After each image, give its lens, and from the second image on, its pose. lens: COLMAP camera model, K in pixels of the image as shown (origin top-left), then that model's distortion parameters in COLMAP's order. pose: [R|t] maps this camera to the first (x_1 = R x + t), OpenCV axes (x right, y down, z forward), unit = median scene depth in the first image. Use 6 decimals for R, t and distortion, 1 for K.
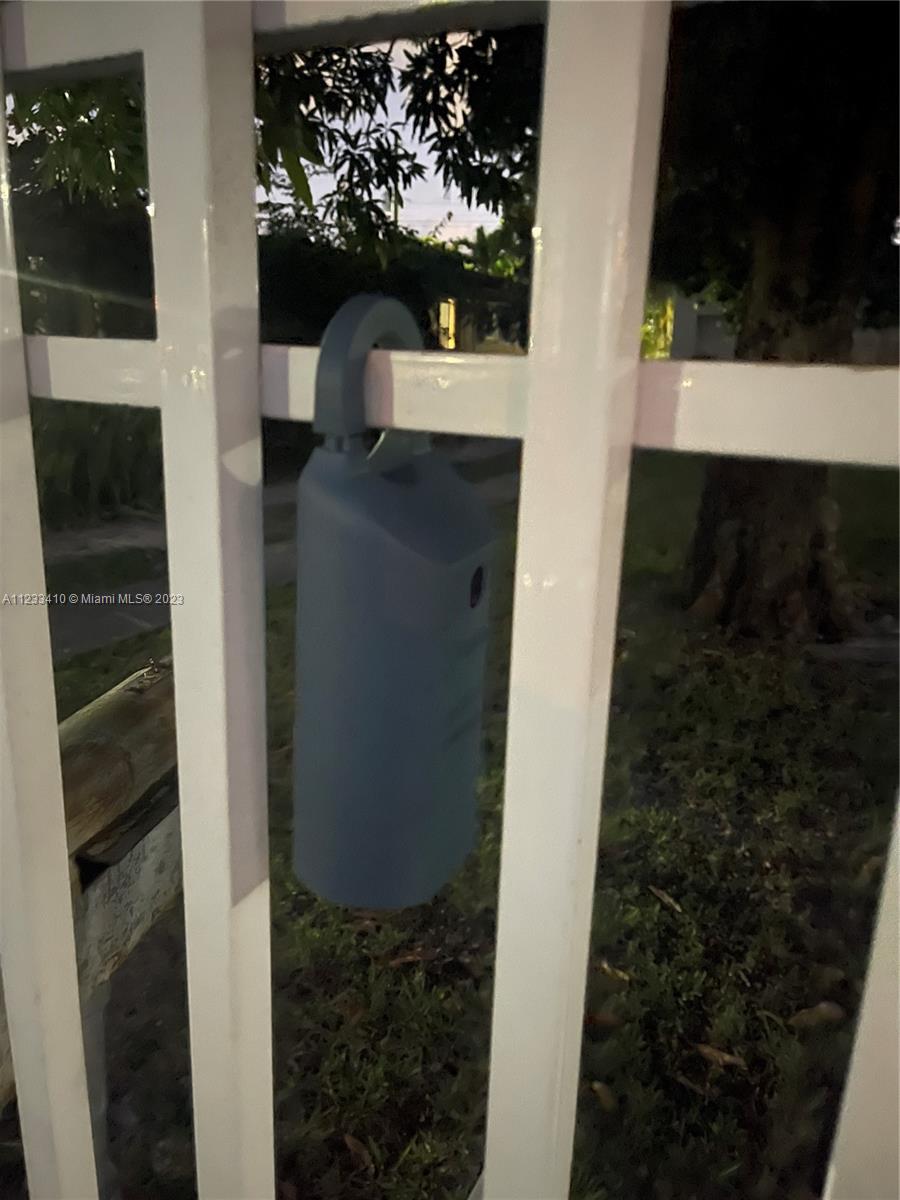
lens RADIAL K [[901.3, 0, 451.4], [0, 901.3, 599.8], [0, 0, 1]] dist [0.065679, -0.076640]
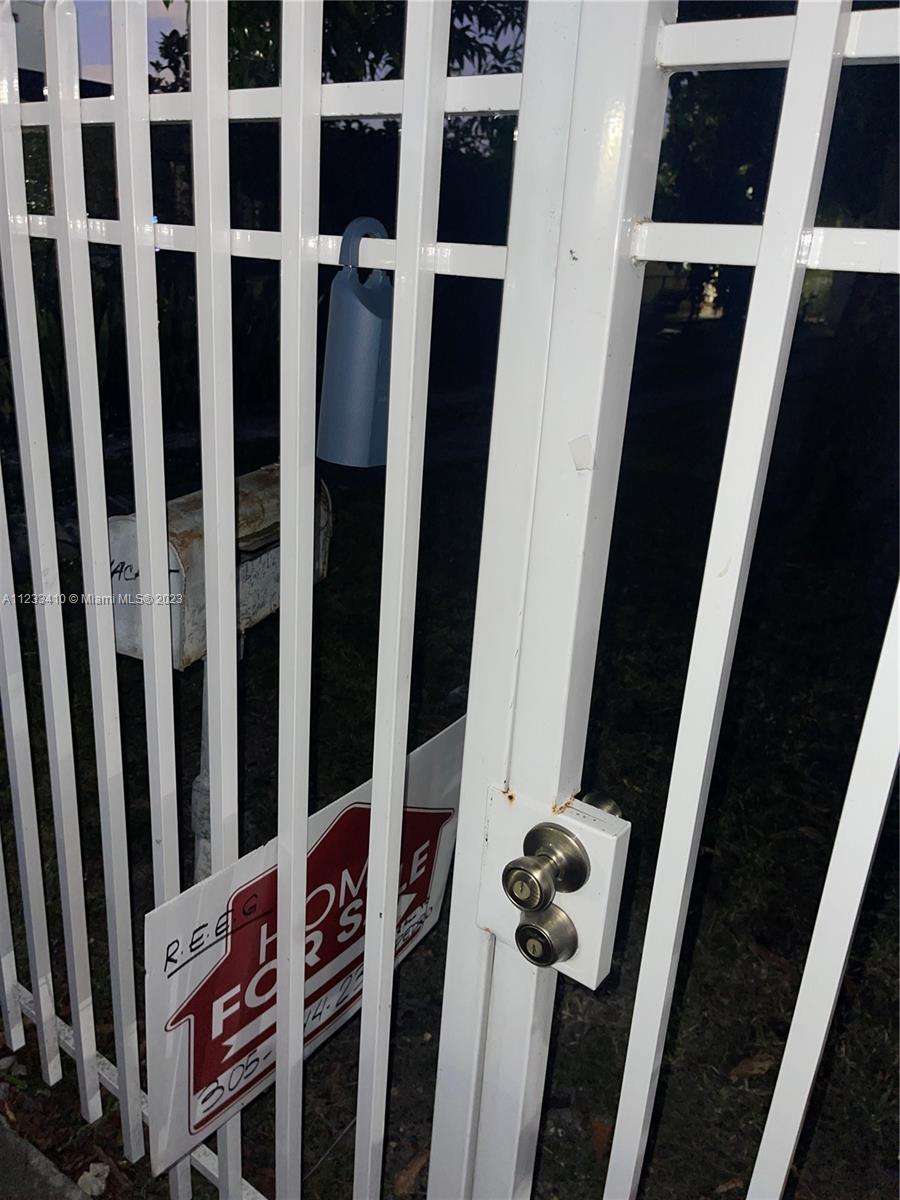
lens RADIAL K [[901.3, 0, 454.6], [0, 901.3, 597.6], [0, 0, 1]] dist [0.065679, -0.076640]
pose [[0.987211, 0.085892, -0.134301, 0.063349], [-0.074827, 0.993535, 0.085380, 0.051498], [0.140766, -0.074238, 0.987256, -0.163670]]
